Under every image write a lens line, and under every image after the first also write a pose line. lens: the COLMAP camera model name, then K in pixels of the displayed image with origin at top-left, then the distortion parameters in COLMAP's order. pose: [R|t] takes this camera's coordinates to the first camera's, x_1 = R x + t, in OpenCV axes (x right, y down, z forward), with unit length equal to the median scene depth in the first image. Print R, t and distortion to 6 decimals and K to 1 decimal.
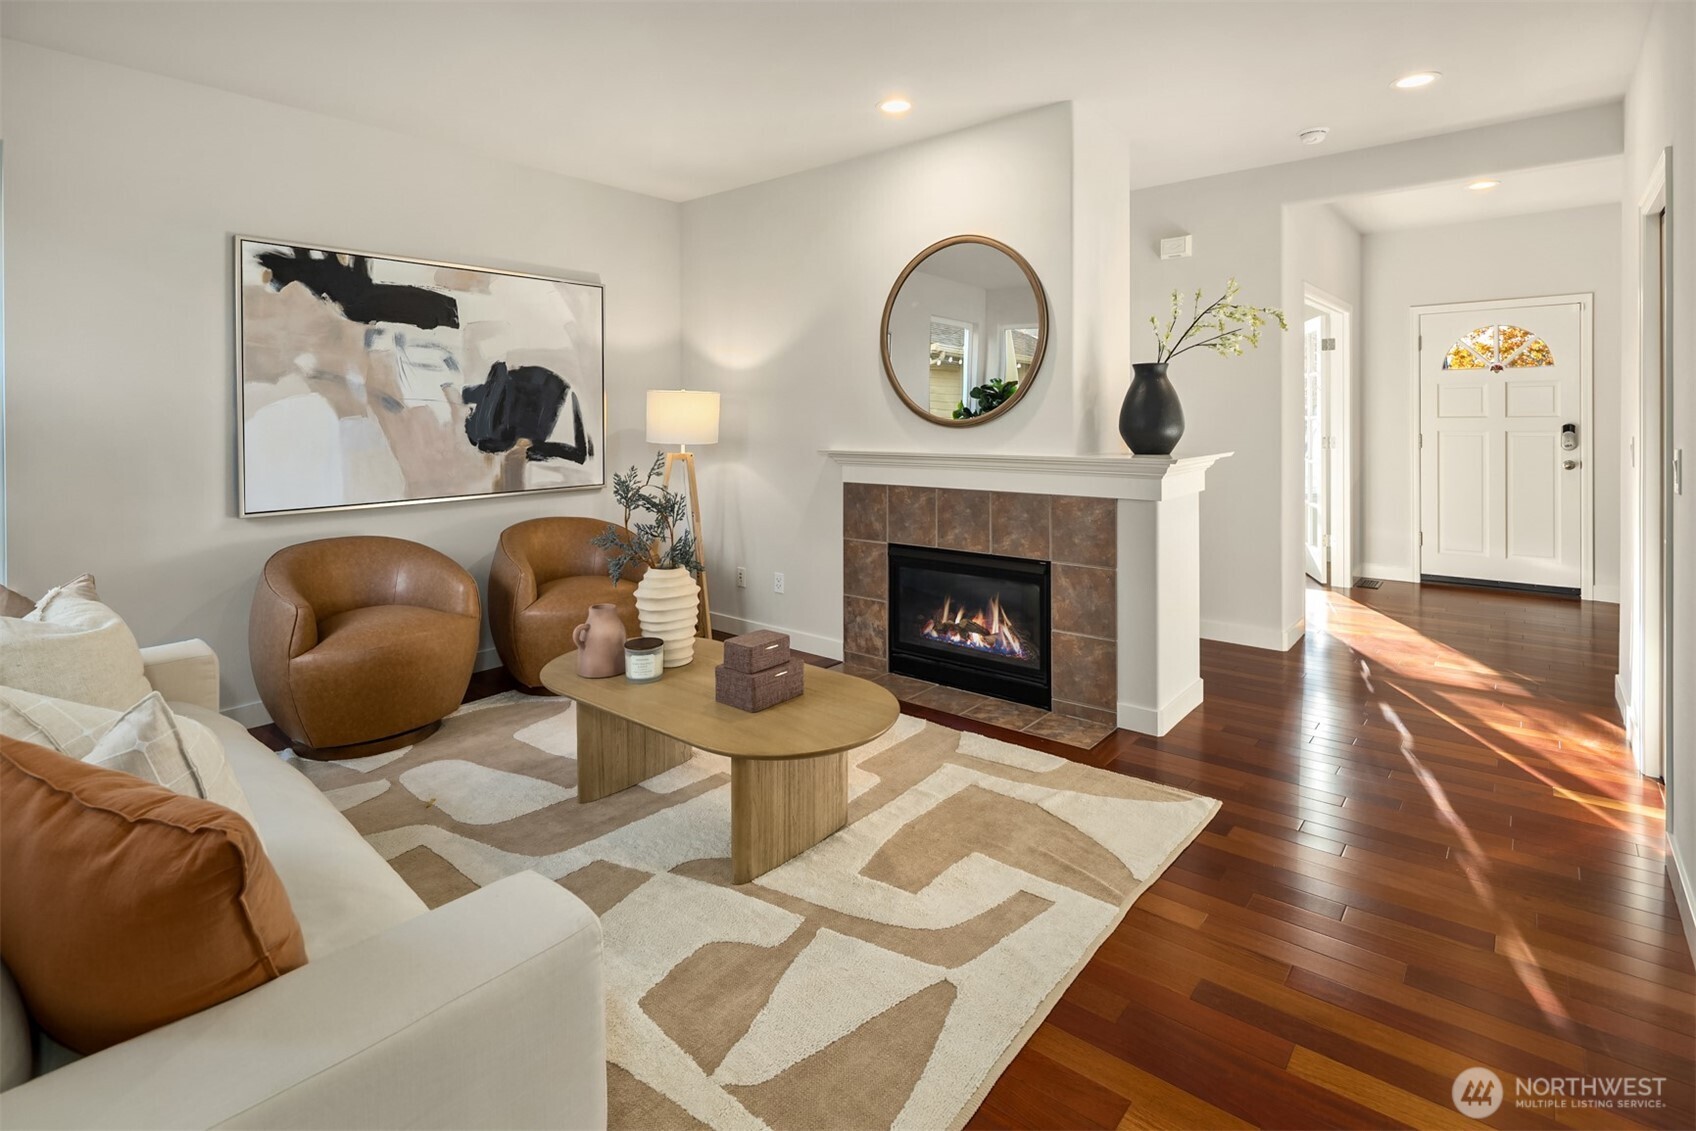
lens RADIAL K [[857.5, 0, 863.1], [0, 857.5, 402.3], [0, 0, 1]] dist [0.001537, -0.000876]
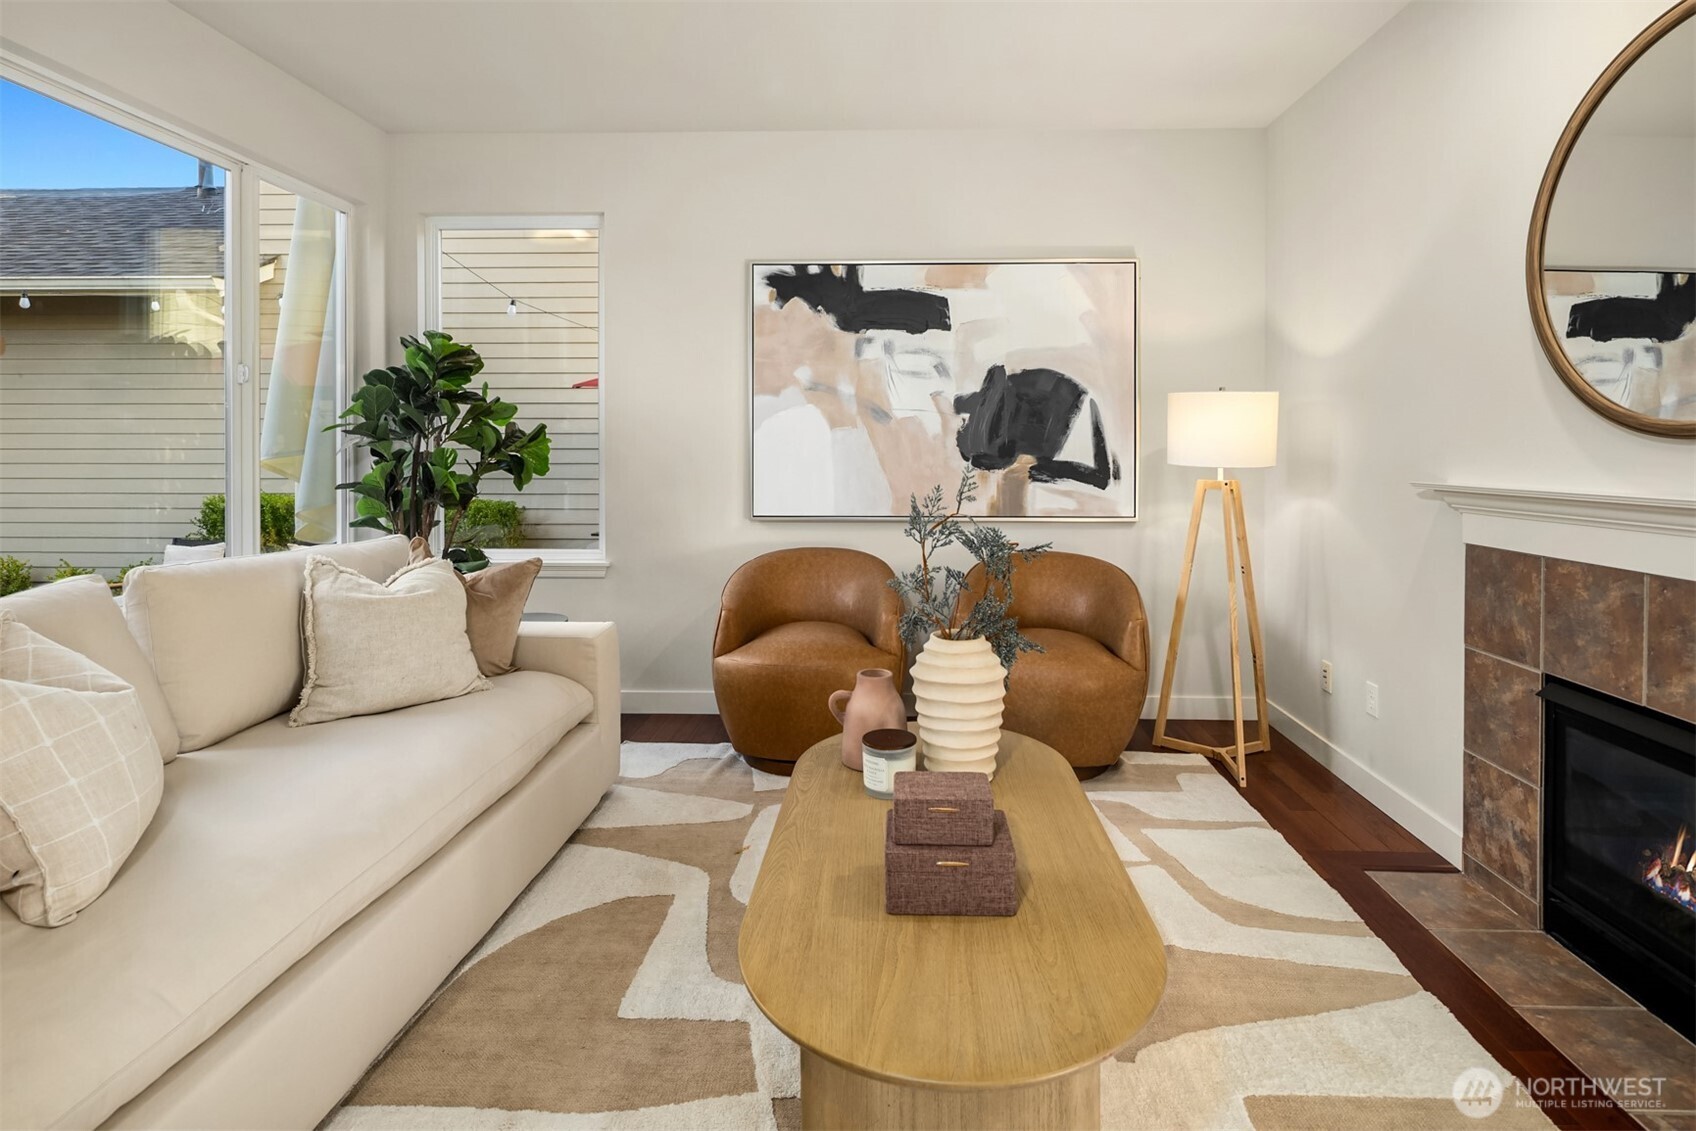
lens RADIAL K [[857.5, 0, 856.1], [0, 857.5, 447.0], [0, 0, 1]] dist [0.001537, -0.000876]
pose [[0.596297, 0.006982, -0.802733, 0.193542], [0.004986, 0.999911, 0.012401, 0.024735], [0.802748, -0.011397, 0.596209, 0.387147]]
